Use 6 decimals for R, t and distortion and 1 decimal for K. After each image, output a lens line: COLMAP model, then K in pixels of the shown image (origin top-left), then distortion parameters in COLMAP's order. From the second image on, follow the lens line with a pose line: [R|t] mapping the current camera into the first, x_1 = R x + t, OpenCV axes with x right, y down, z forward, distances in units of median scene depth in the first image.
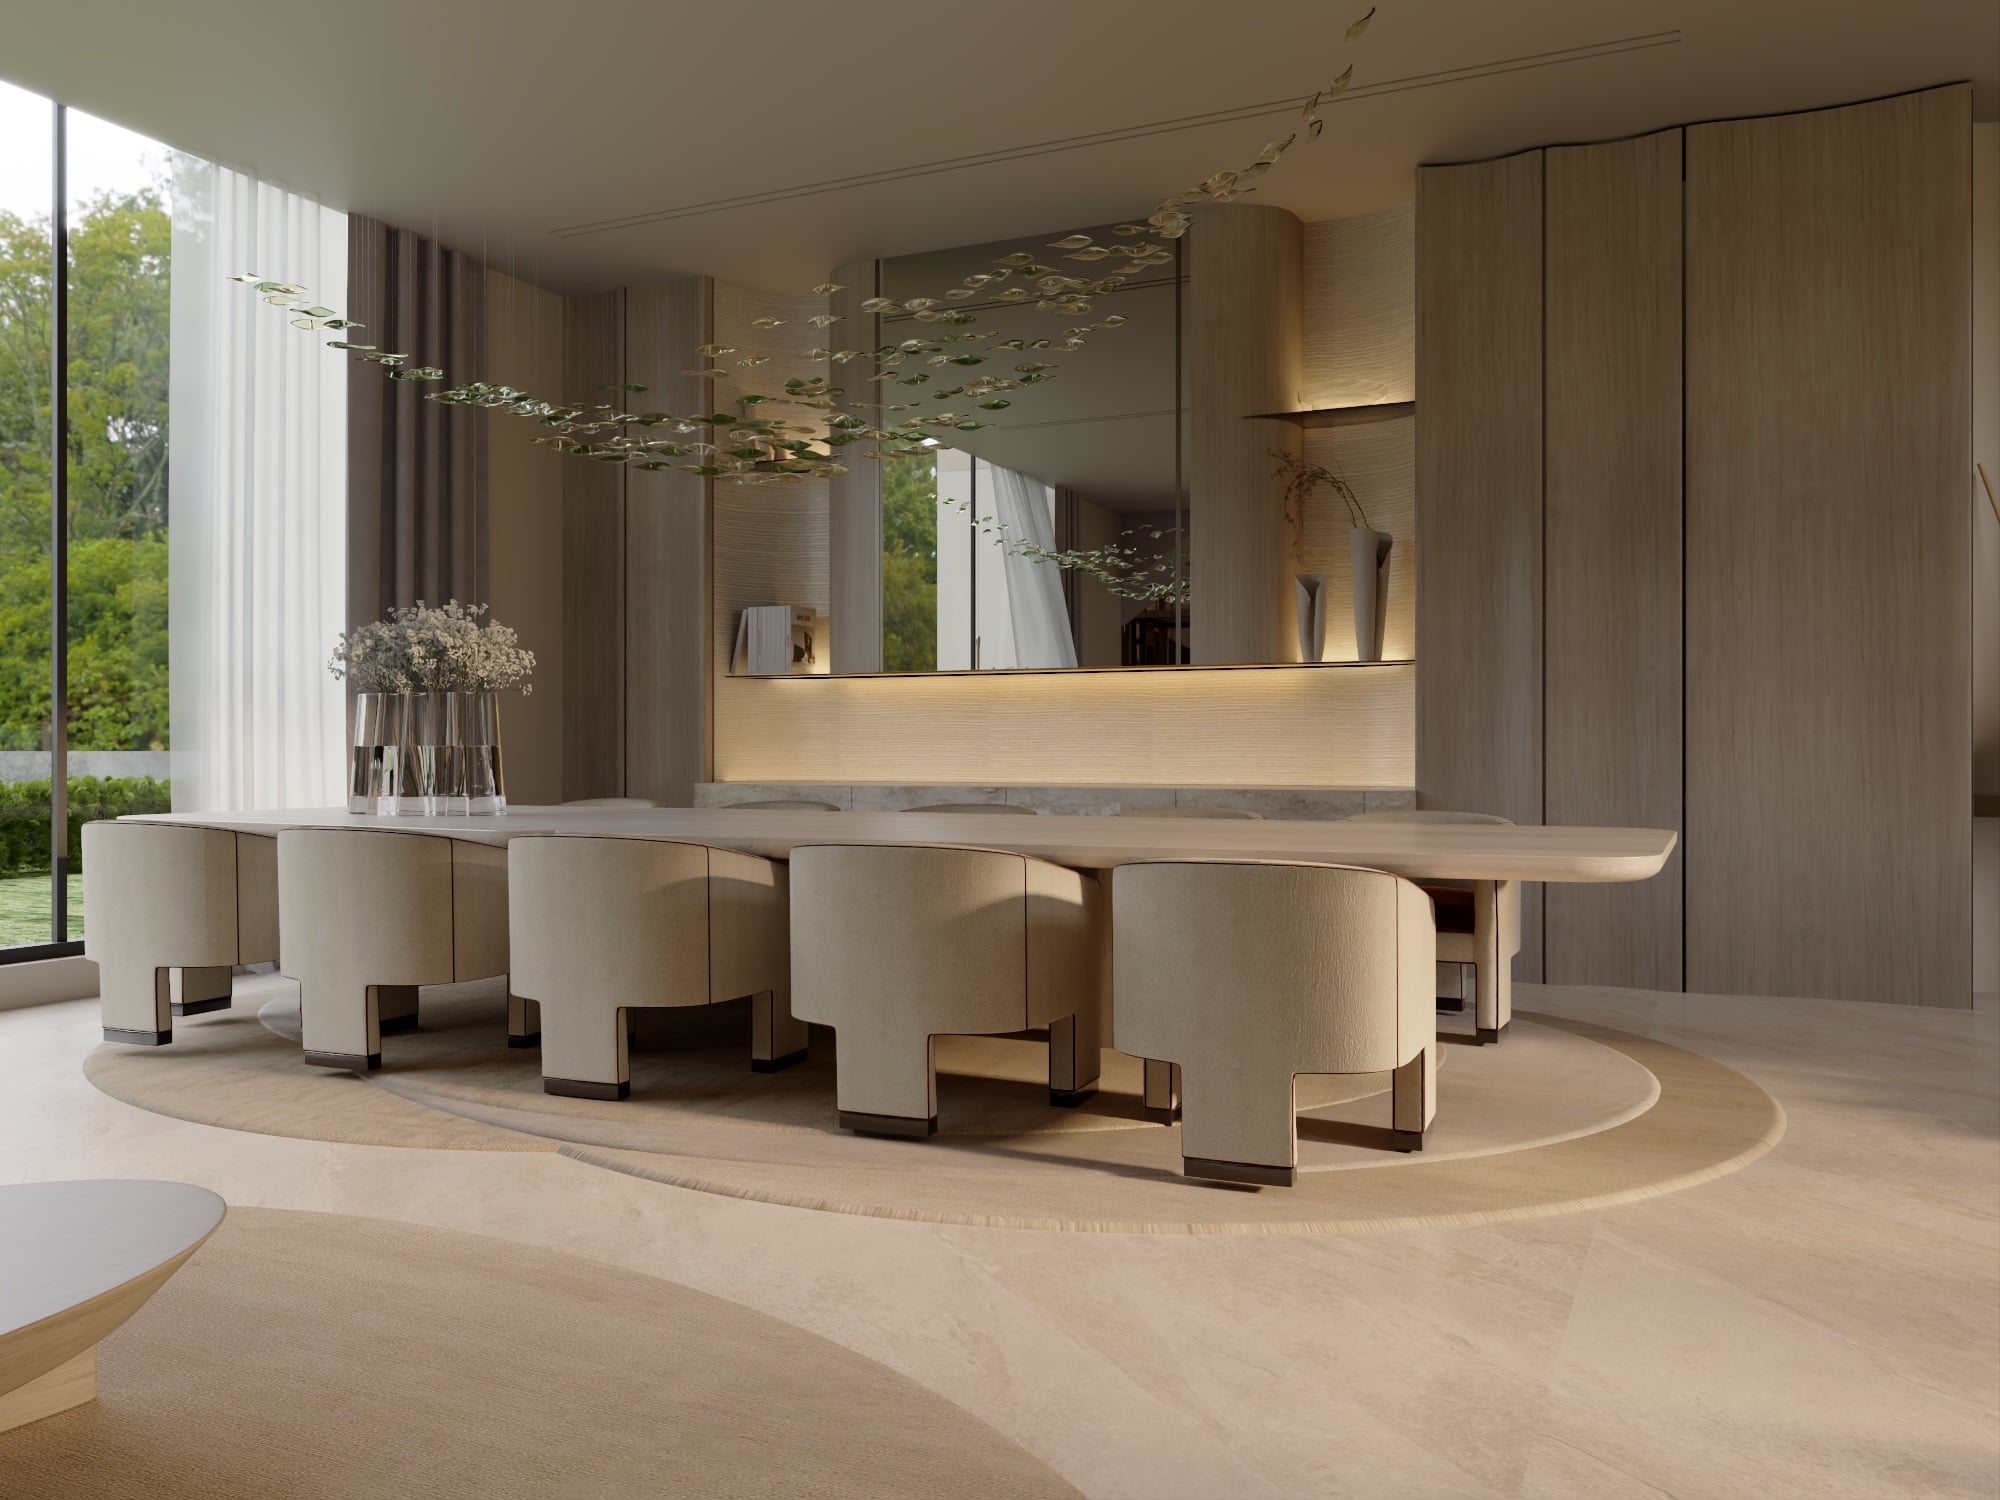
lens RADIAL K [[1565.7, 0, 993.9], [0, 1565.7, 742.2], [0, 0, 1]] dist [-0.003331, -0.000049]
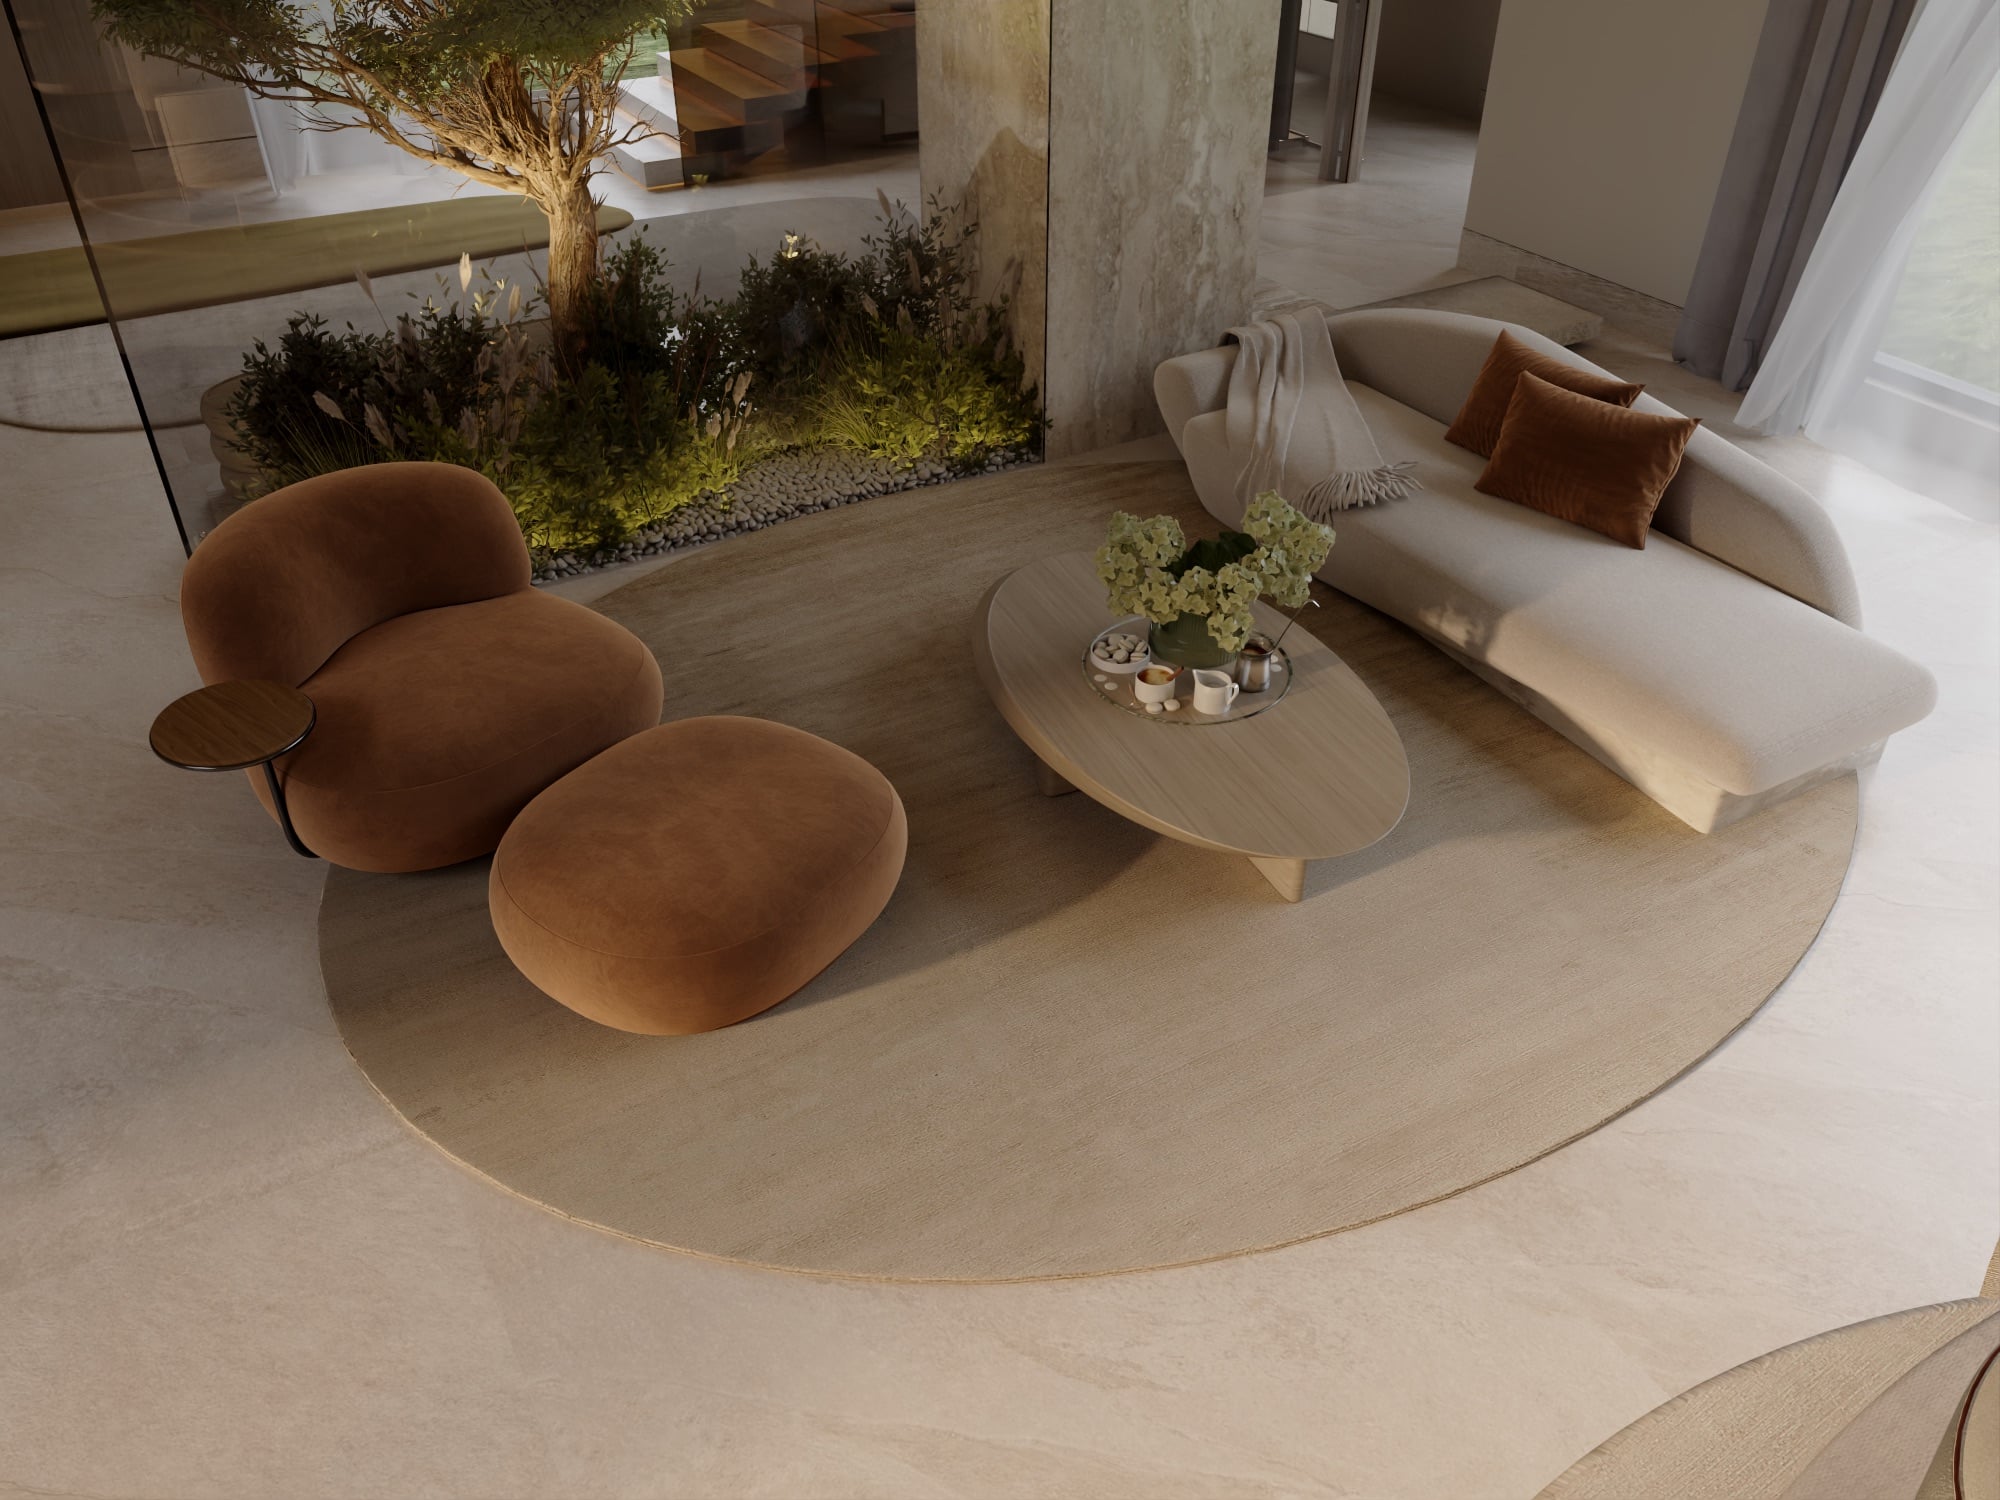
lens RADIAL K [[1565.7, 0, 1001.1], [0, 1565.7, 751.1], [0, 0, 1]] dist [-0.003331, -0.000049]
pose [[-0.573349, 0.471544, -0.670013, 0.194403], [0.003848, 0.819316, 0.573329, -0.203151], [0.819302, 0.326140, -0.471568, 0.472233]]
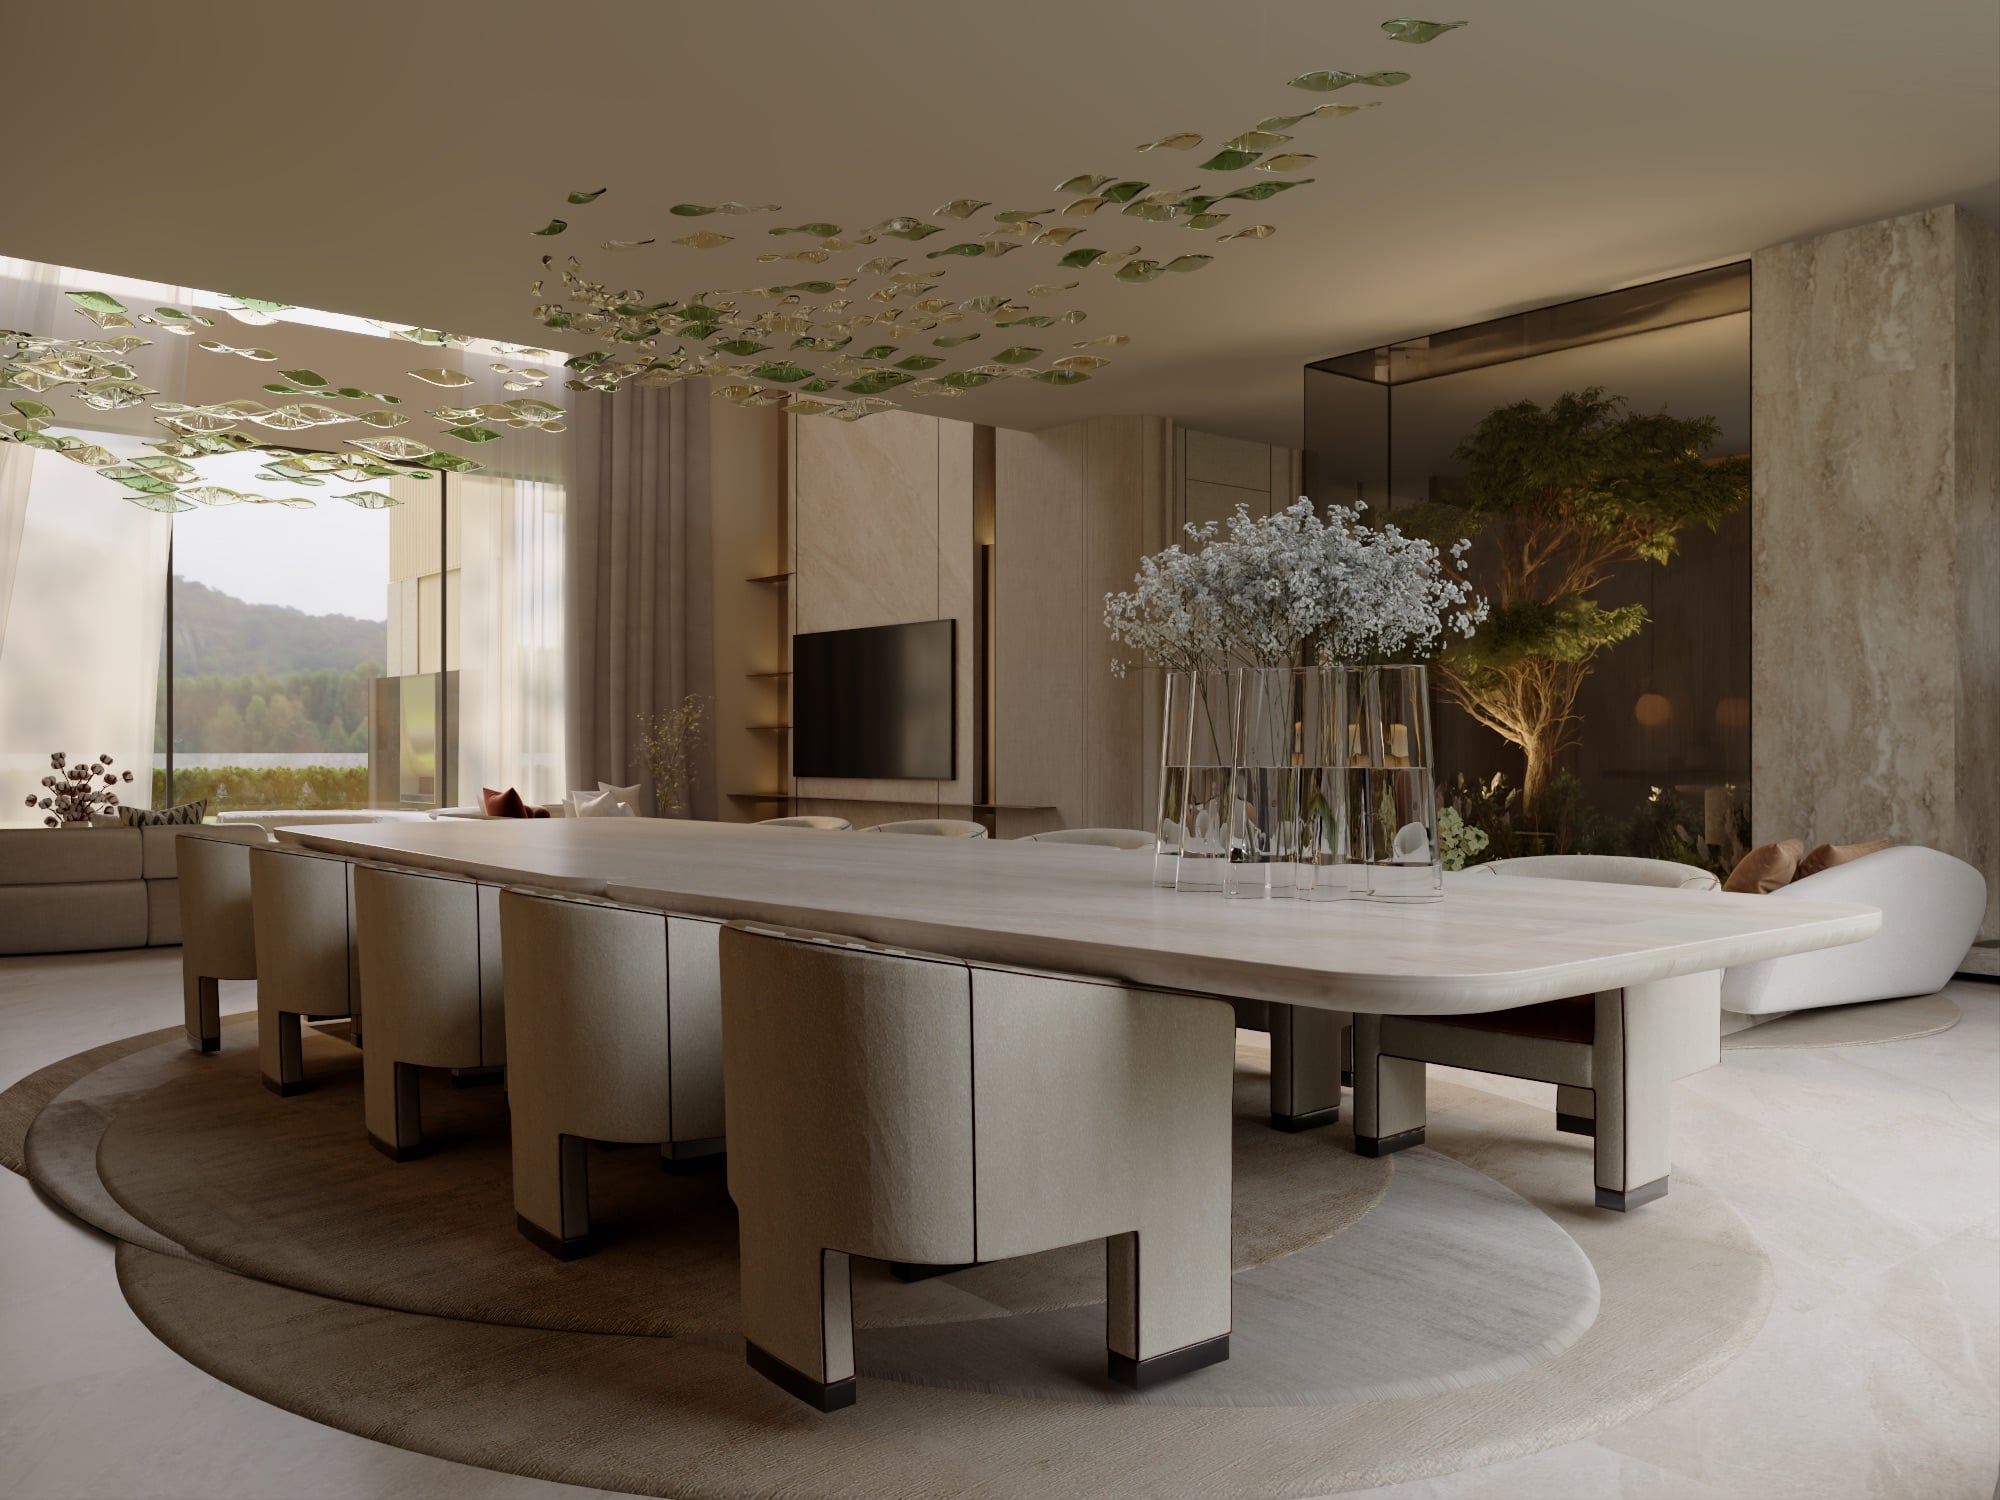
lens RADIAL K [[1565.7, 0, 991.5], [0, 1565.7, 750.8], [0, 0, 1]] dist [-0.003331, -0.000049]
pose [[-0.903266, 0.000973, 0.429080, -0.417434], [0.000213, 0.999998, -0.001821, -0.004026], [-0.429082, -0.001554, -0.903264, 1.275004]]
